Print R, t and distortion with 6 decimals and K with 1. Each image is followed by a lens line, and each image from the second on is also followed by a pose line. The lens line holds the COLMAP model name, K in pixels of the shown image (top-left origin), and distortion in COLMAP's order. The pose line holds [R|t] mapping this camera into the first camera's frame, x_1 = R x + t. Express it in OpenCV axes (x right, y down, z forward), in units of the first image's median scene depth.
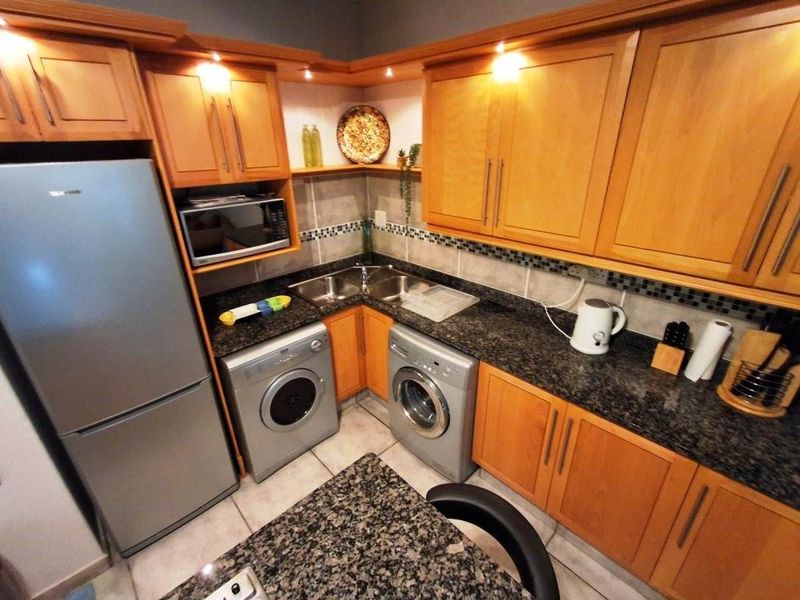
lens RADIAL K [[362.8, 0, 400.0], [0, 362.8, 300.0], [0, 0, 1]] dist [-0.002338, -0.000252]
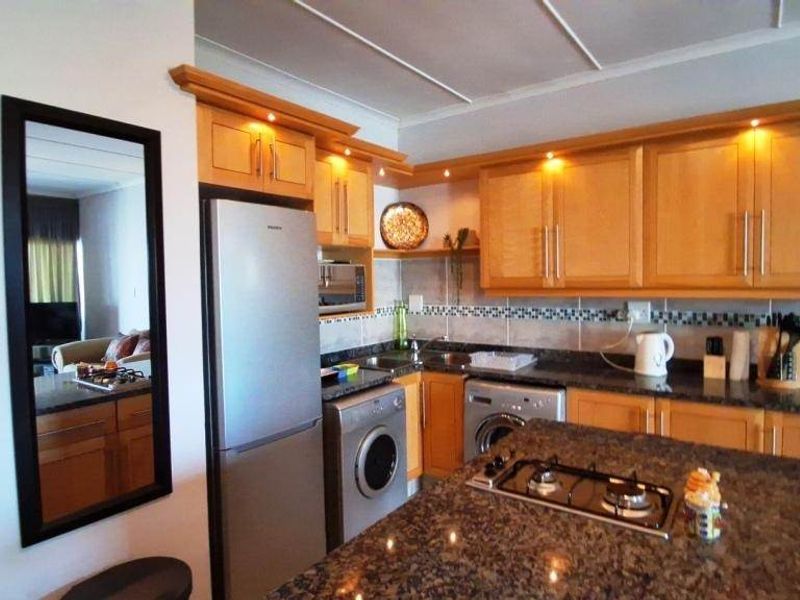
lens RADIAL K [[495.2, 0, 400.0], [0, 495.2, 300.0], [0, 0, 1]] dist [0.001822, -0.000149]
pose [[0.981739, -0.010253, 0.189958, -0.453996], [0.079842, 0.928551, -0.362517, 0.336377], [-0.172669, 0.371064, 0.912413, -0.321901]]
